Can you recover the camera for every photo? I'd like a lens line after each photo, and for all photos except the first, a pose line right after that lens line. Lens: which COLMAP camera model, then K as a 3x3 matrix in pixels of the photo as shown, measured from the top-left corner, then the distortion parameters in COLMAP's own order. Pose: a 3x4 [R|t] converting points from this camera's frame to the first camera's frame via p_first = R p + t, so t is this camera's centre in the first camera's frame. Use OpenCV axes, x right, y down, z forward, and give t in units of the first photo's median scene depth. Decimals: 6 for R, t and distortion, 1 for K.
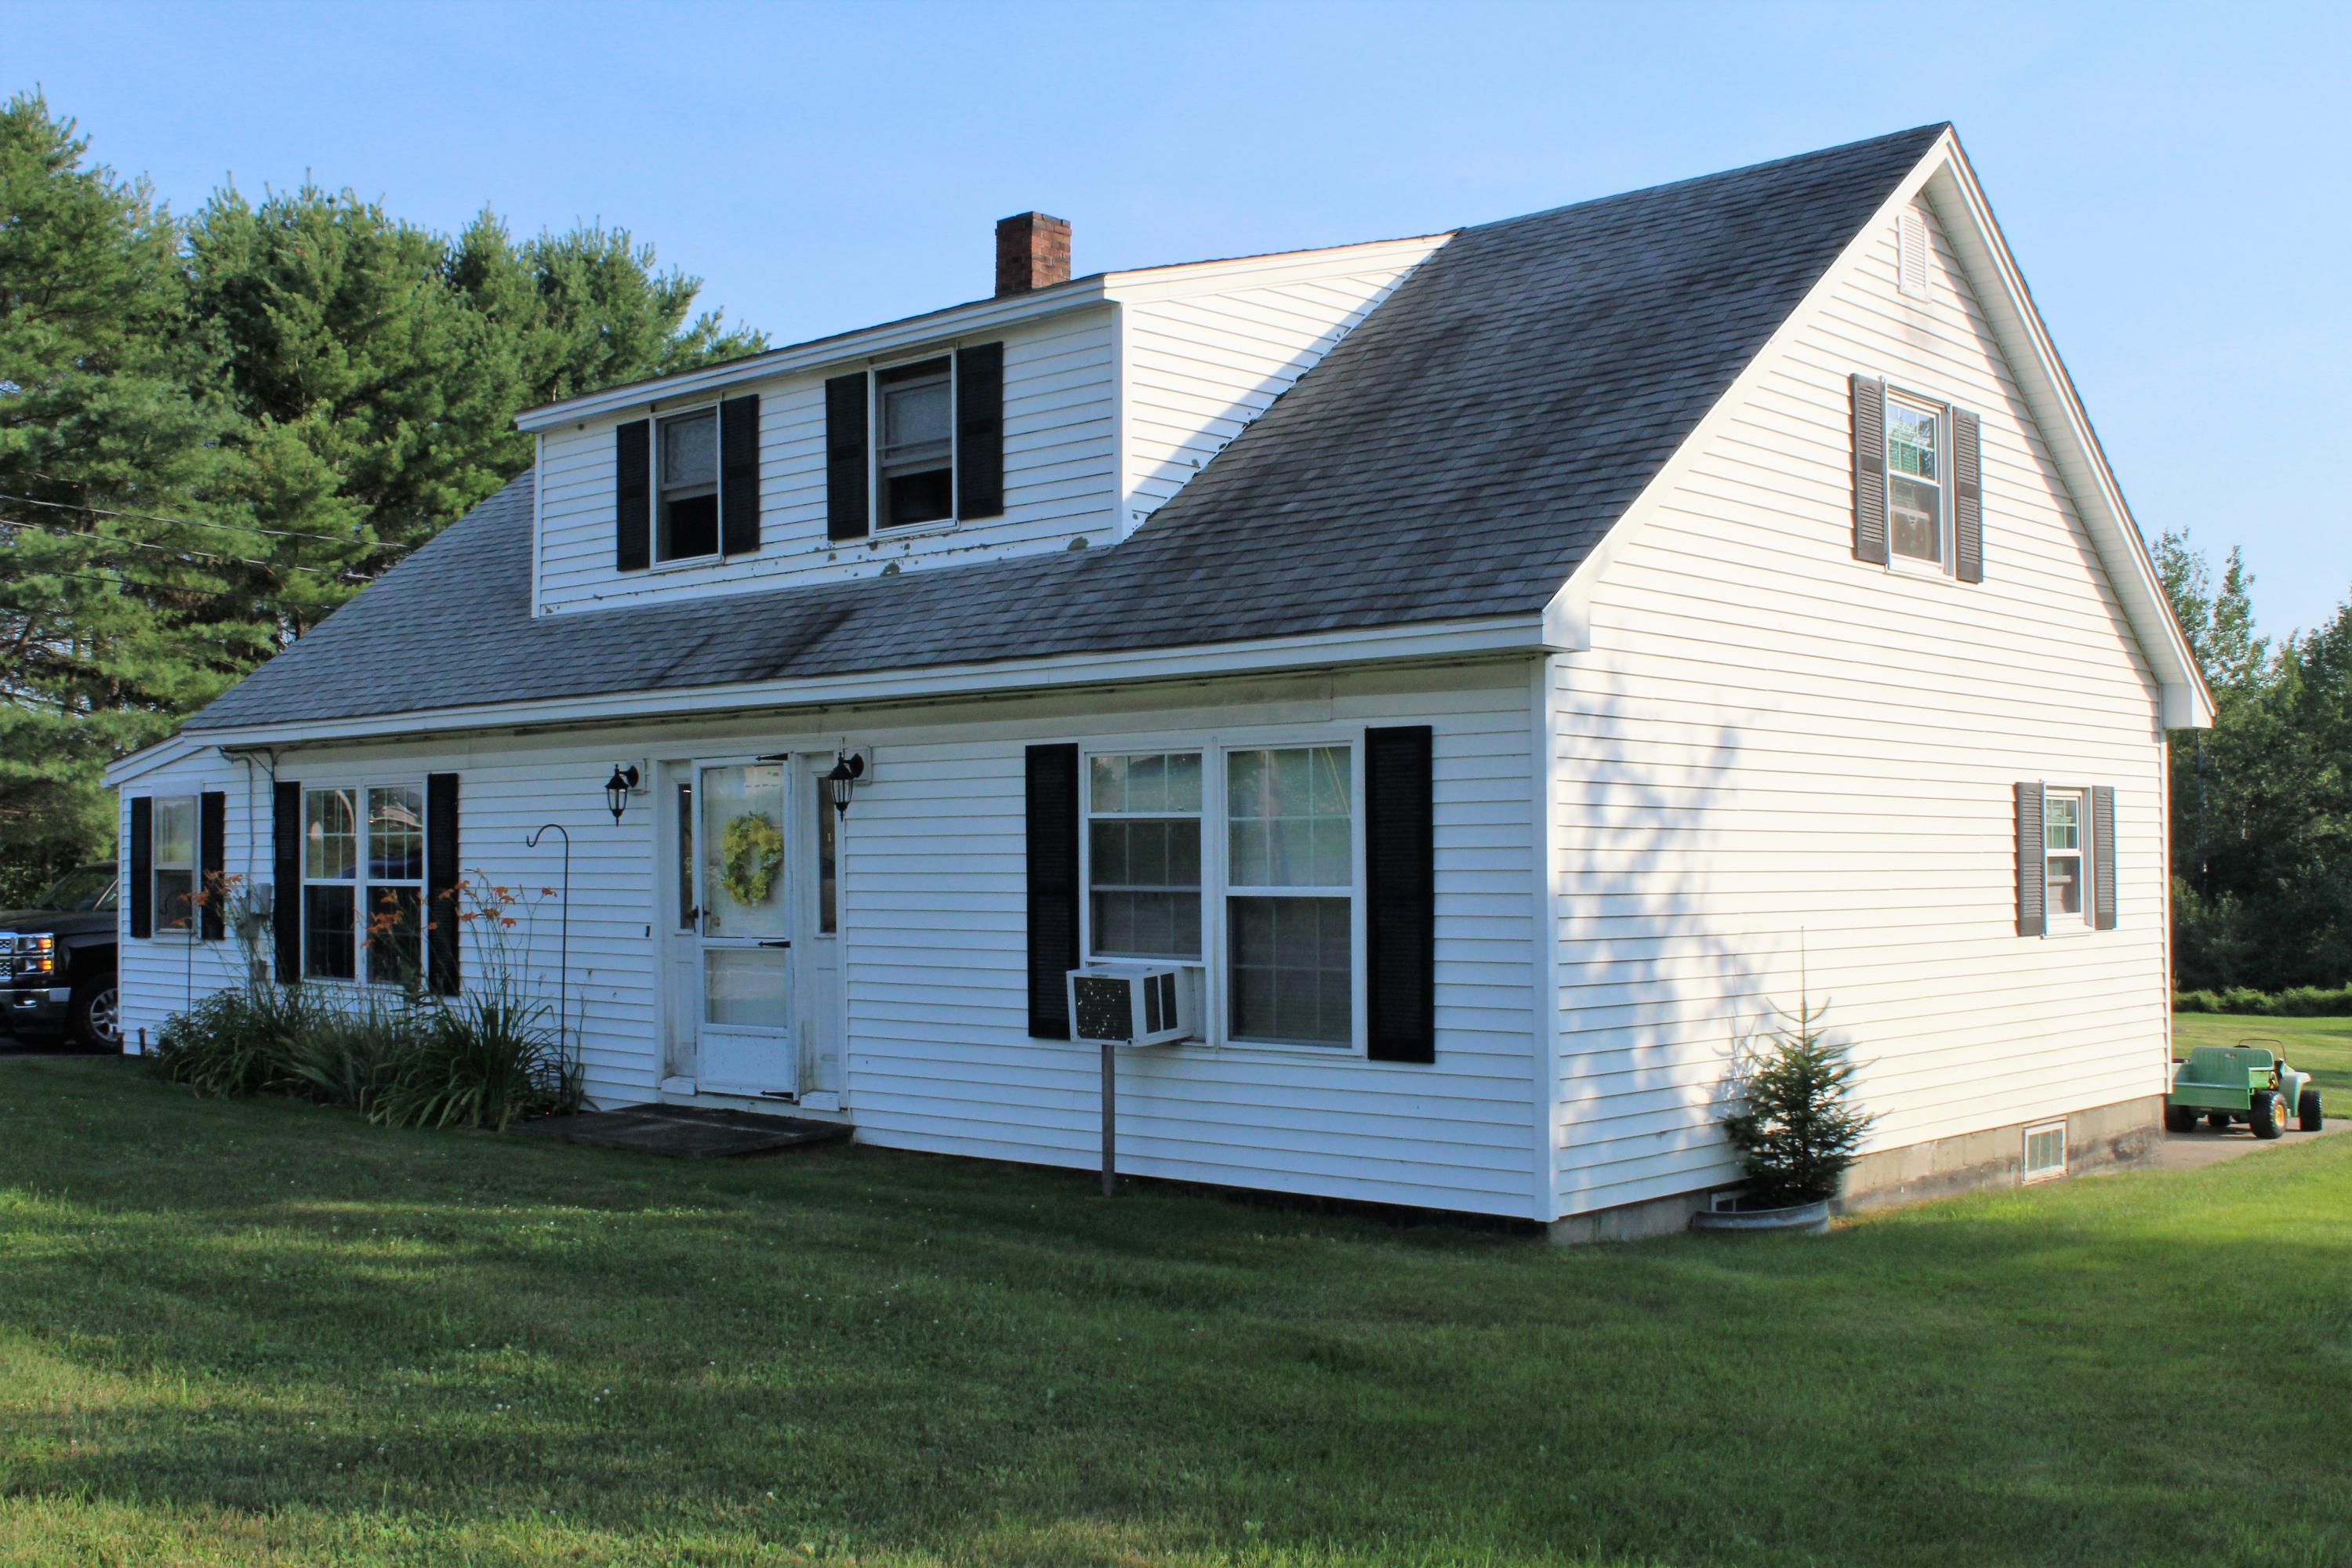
lens RADIAL K [[2376.5, 0, 1176.0], [0, 2376.5, 784.0], [0, 0, 1]] dist [0.003482, 0.000494]
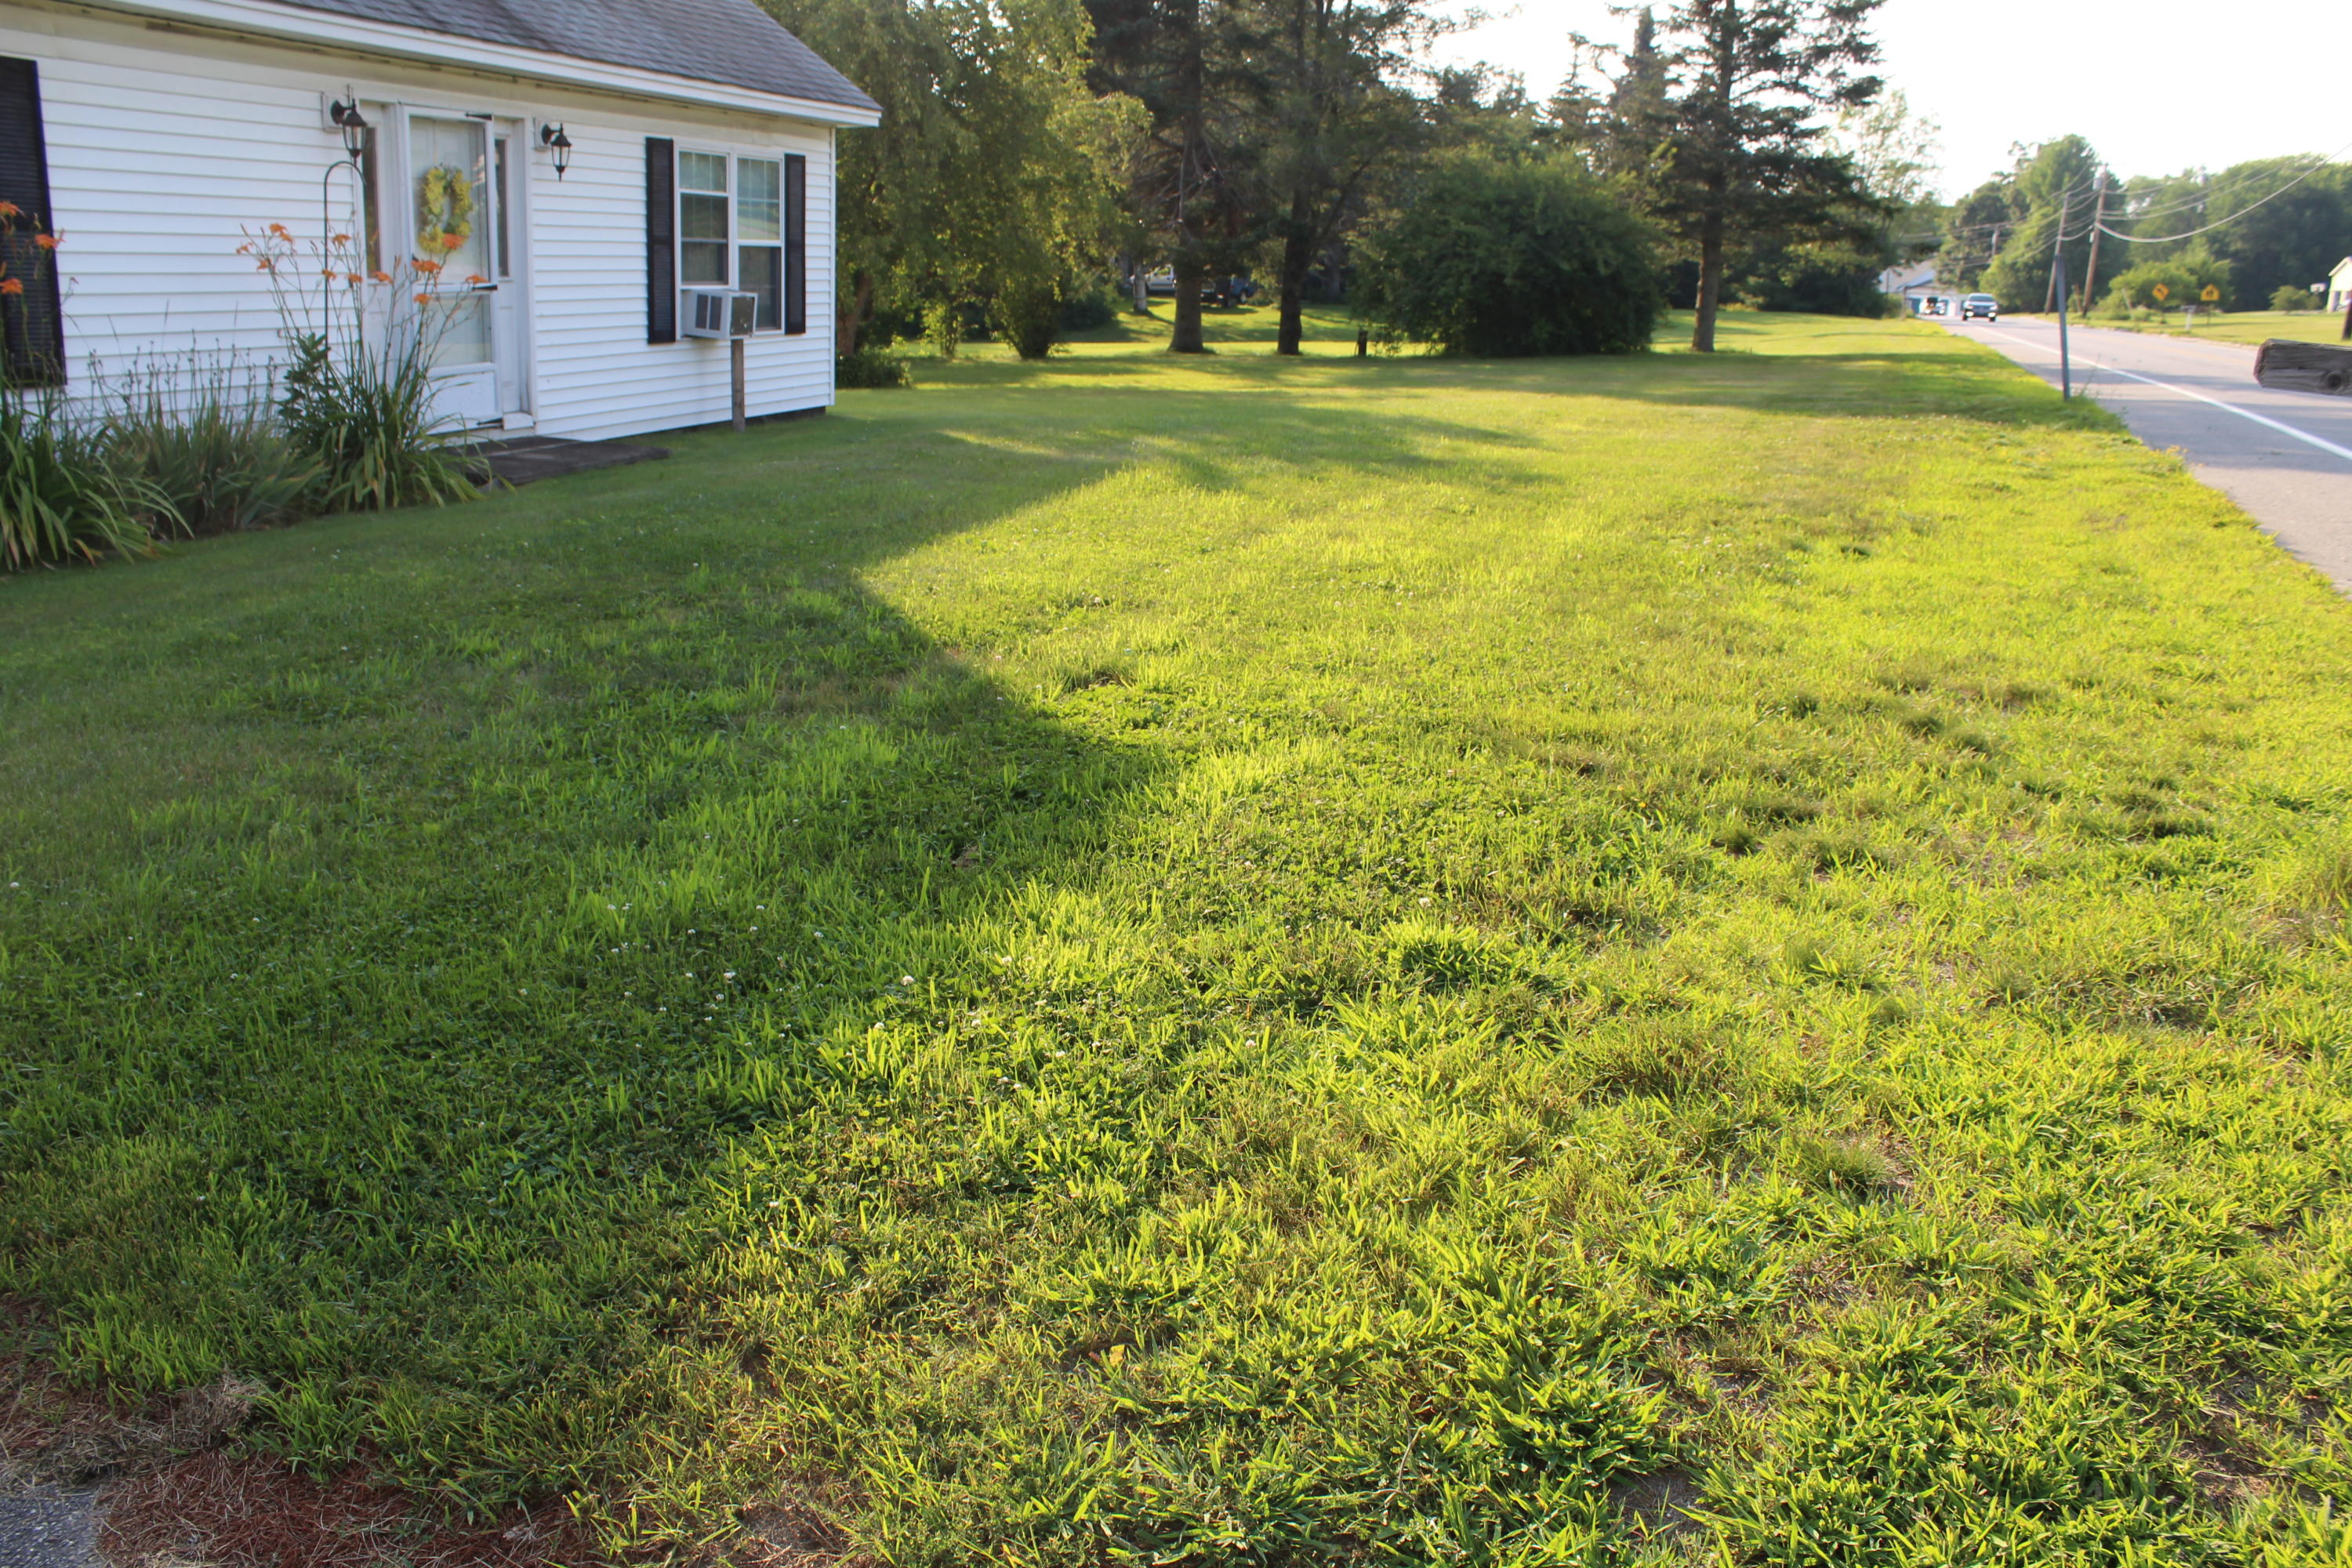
lens RADIAL K [[1910.6, 0, 1176.0], [0, 1910.6, 784.0], [0, 0, 1]] dist [-0.117340, 0.001866]
pose [[-0.457681, -0.265091, 0.848678, -1.273931], [-0.086199, 0.963252, 0.254393, 0.046168], [-0.884928, 0.043275, -0.463712, 1.281134]]
